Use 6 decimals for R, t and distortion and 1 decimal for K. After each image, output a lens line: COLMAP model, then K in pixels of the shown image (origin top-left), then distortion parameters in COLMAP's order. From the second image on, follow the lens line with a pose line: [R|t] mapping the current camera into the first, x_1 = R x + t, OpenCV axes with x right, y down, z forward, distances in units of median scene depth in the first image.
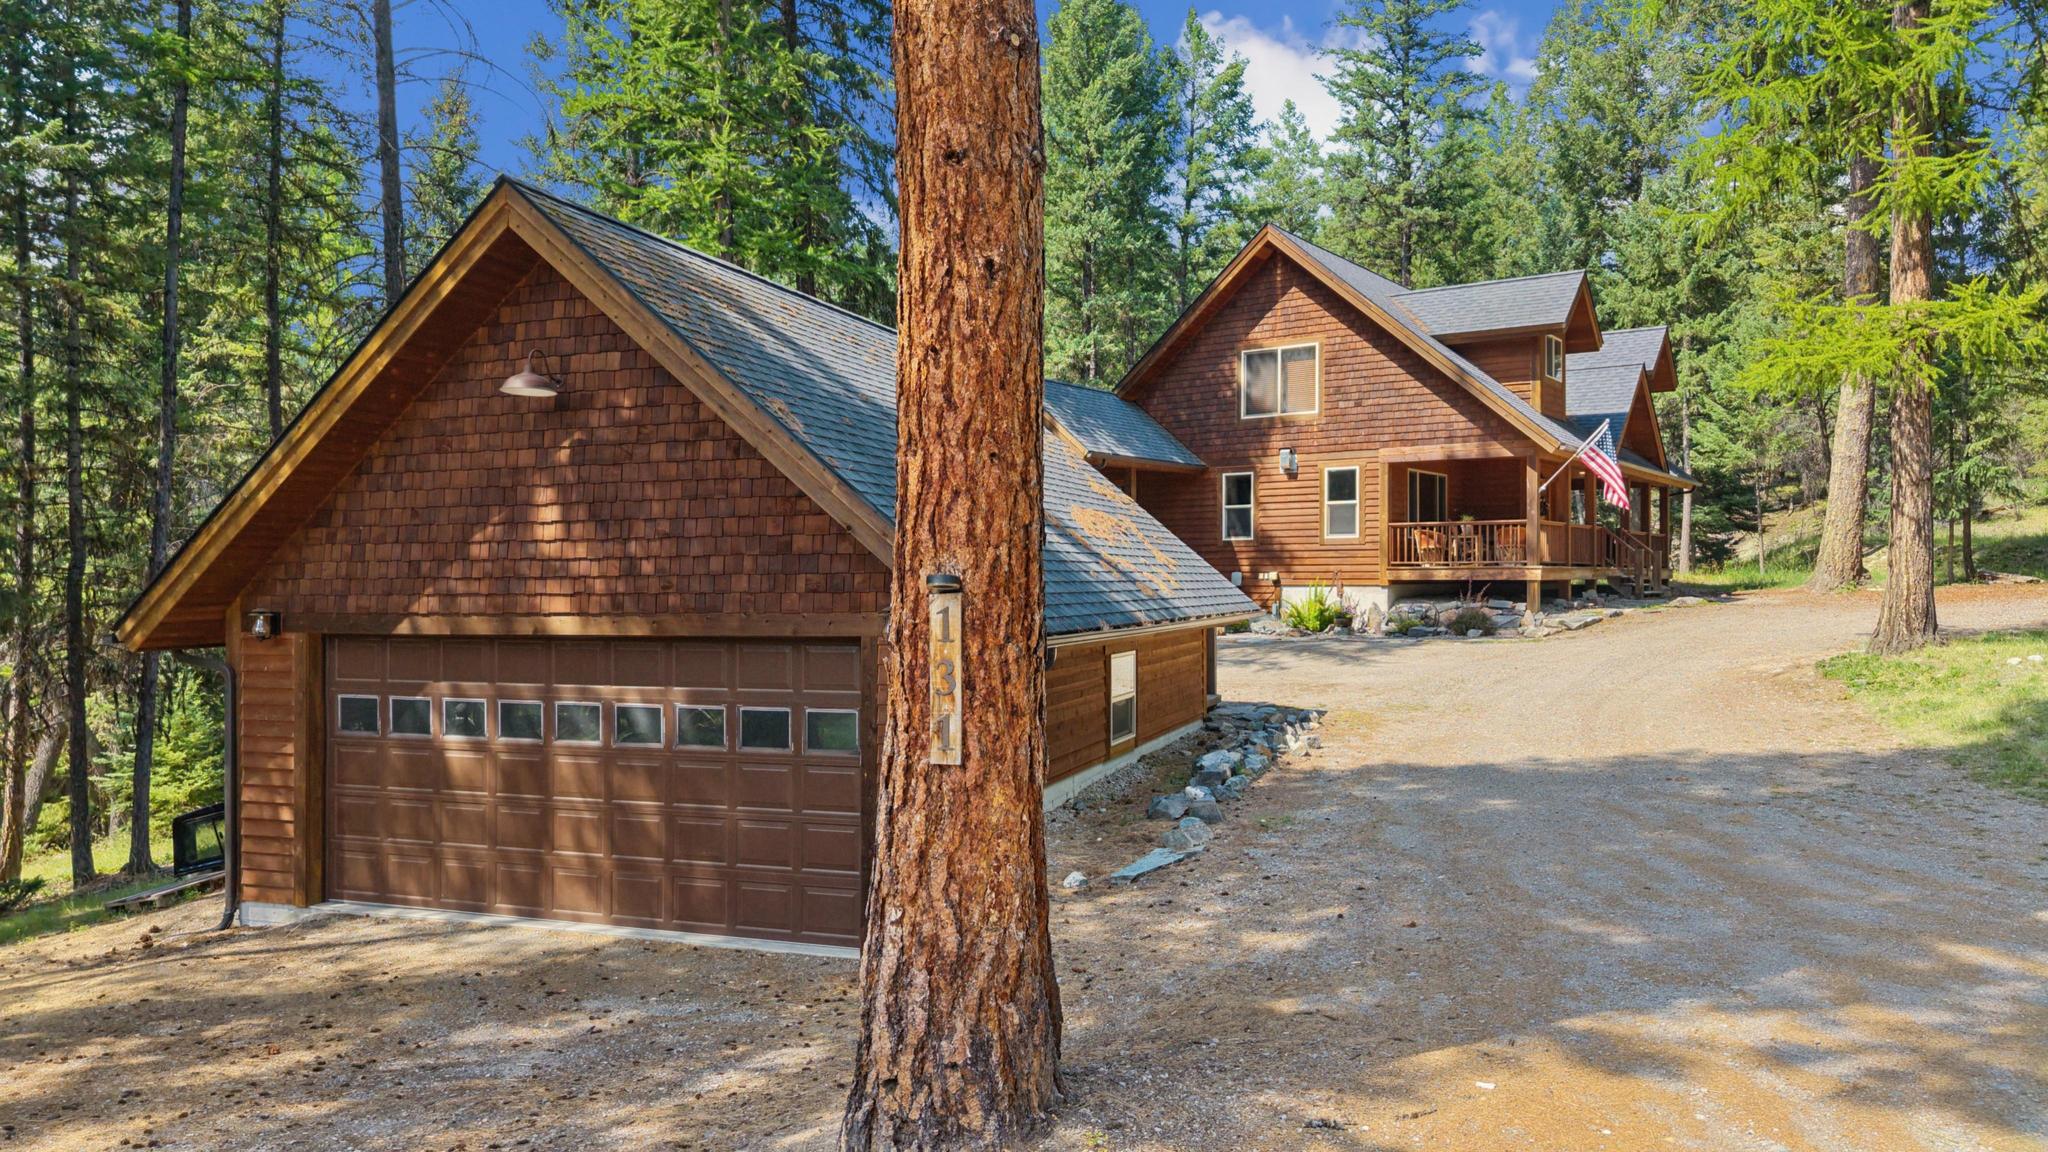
lens RADIAL K [[1377.0, 0, 1024.0], [0, 1377.0, 576.0], [0, 0, 1]] dist [0.036106, -0.032420]
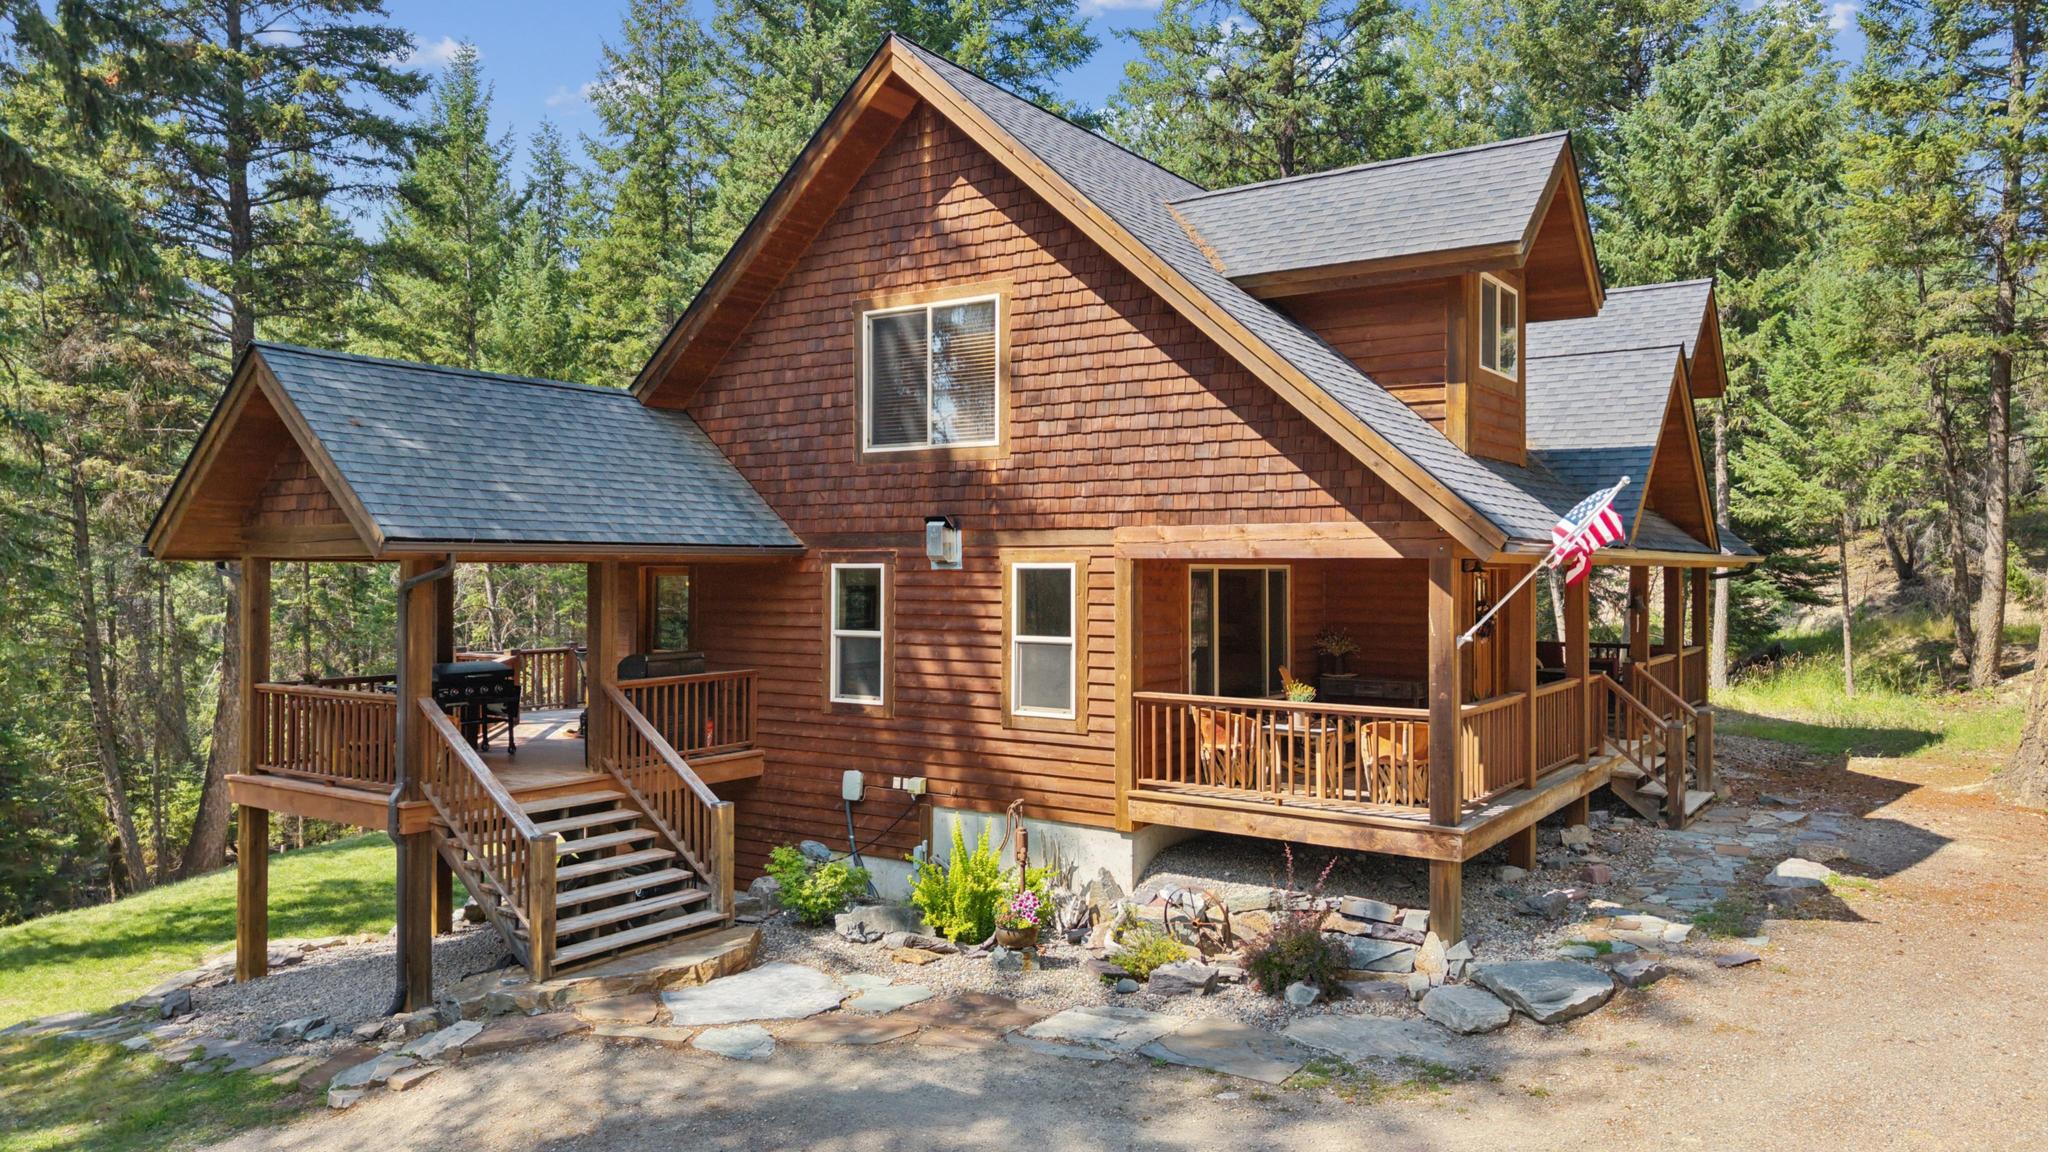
lens RADIAL K [[1403.8, 0, 1024.0], [0, 1403.8, 576.0], [0, 0, 1]] dist [0.072936, -0.036210]
pose [[0.999662, 0.002268, 0.025914, 0.211419], [-0.002354, 0.999992, 0.003314, -0.076197], [-0.025907, -0.003374, 0.999659, 0.529059]]
